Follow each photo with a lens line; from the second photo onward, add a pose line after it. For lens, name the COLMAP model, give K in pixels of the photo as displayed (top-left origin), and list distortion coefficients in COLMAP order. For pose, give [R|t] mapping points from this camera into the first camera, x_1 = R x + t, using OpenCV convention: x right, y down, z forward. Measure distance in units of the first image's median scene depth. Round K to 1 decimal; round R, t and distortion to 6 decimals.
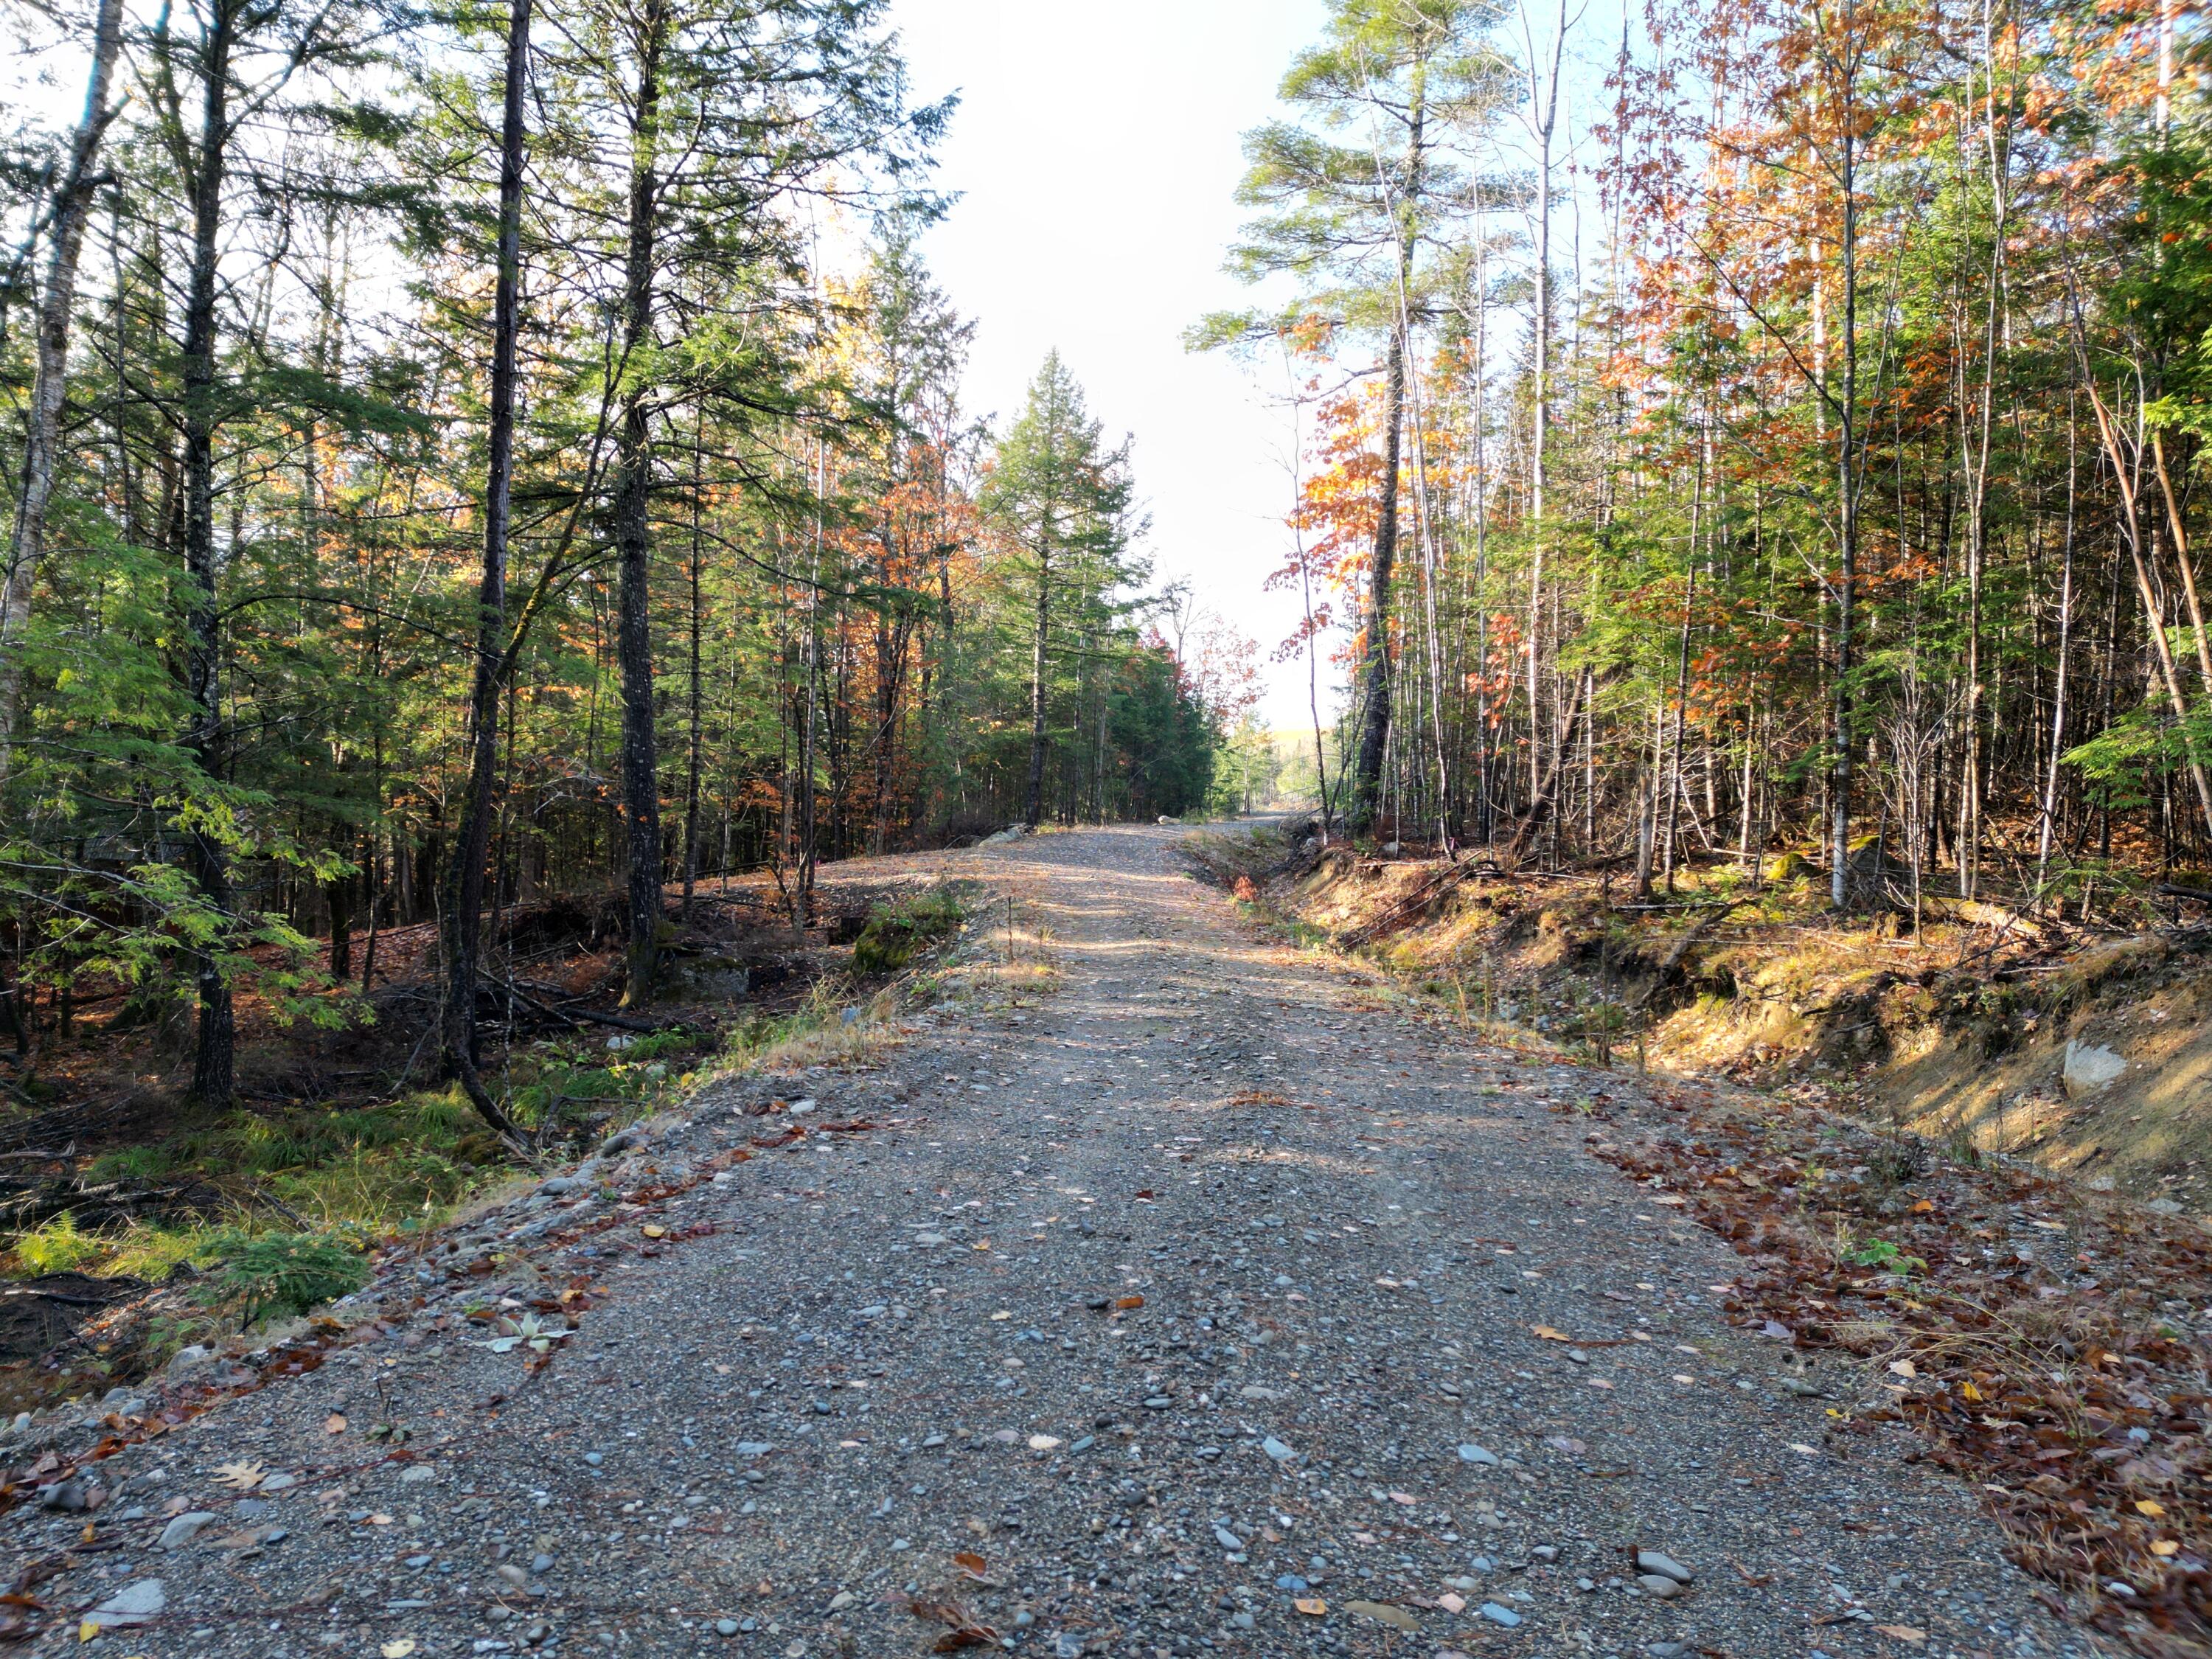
lens RADIAL K [[1474.6, 0, 1102.9], [0, 1474.6, 838.5], [0, 0, 1]] dist [0.076047, -0.085741]
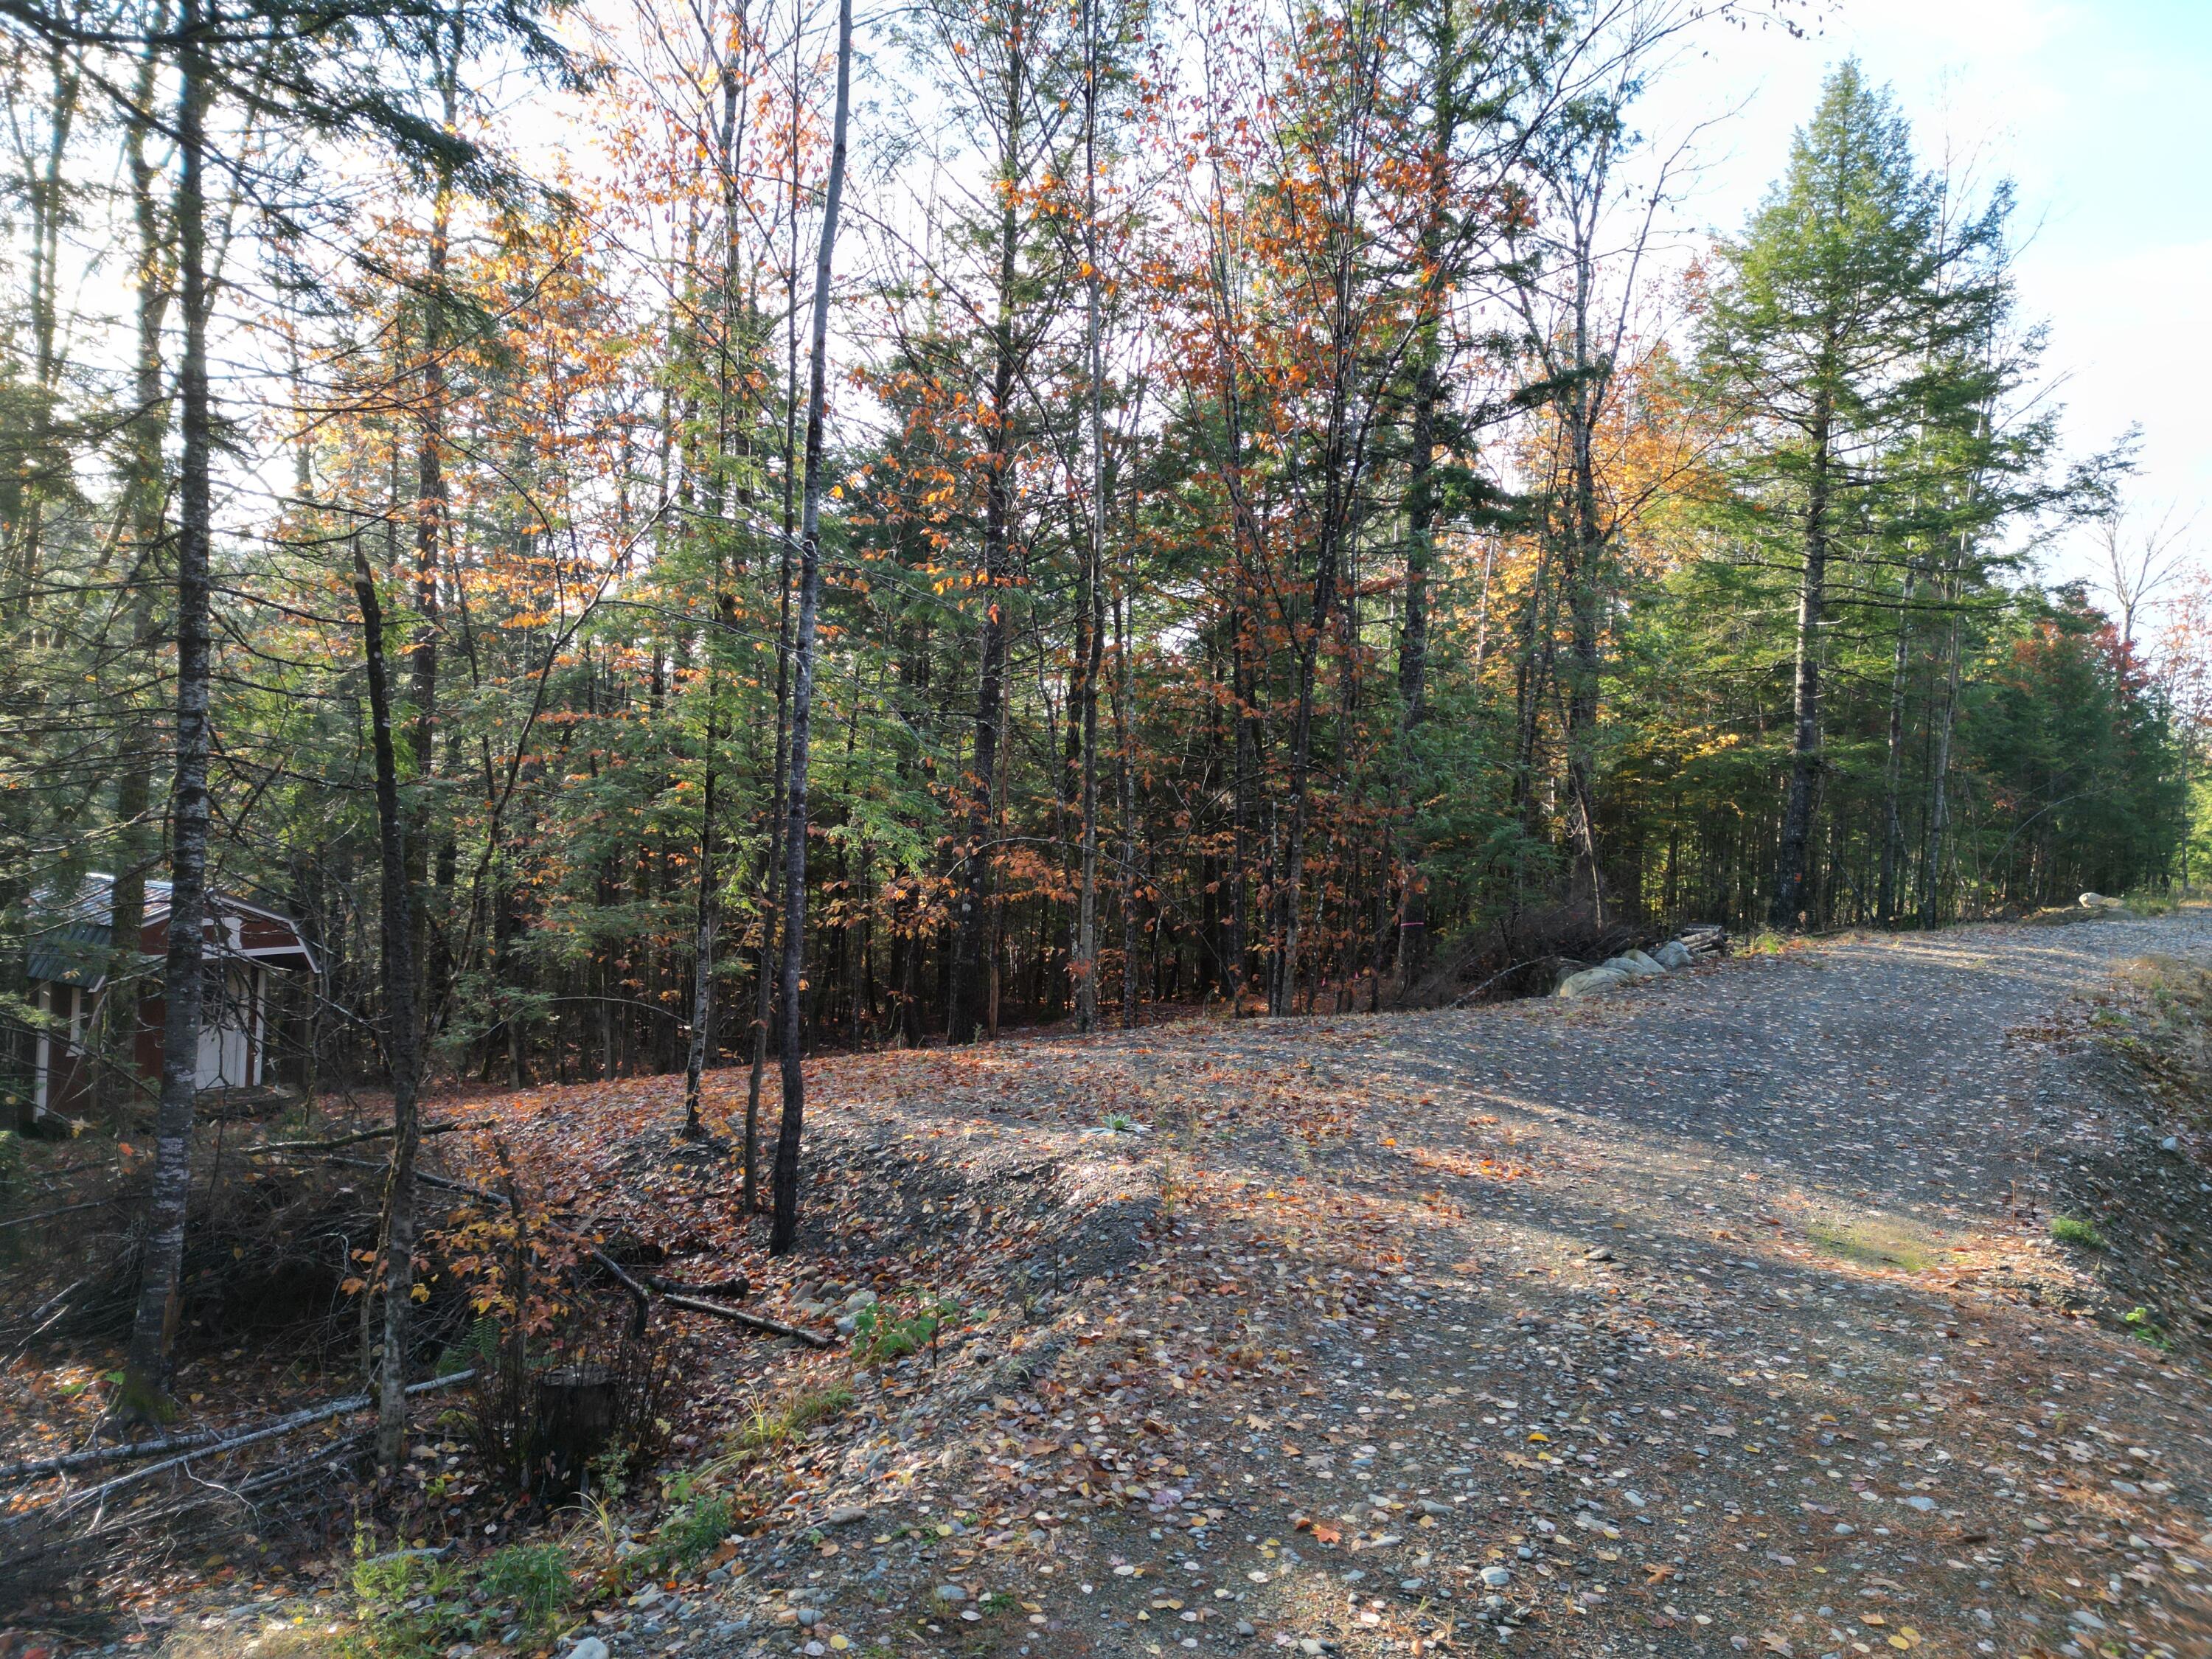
lens RADIAL K [[1474.6, 0, 1102.9], [0, 1474.6, 838.5], [0, 0, 1]] dist [0.076047, -0.085741]
pose [[0.849516, 0.014547, -0.527362, 0.030417], [-0.033611, 0.999081, -0.026583, -0.014755], [0.526491, 0.040308, 0.849225, 0.381675]]
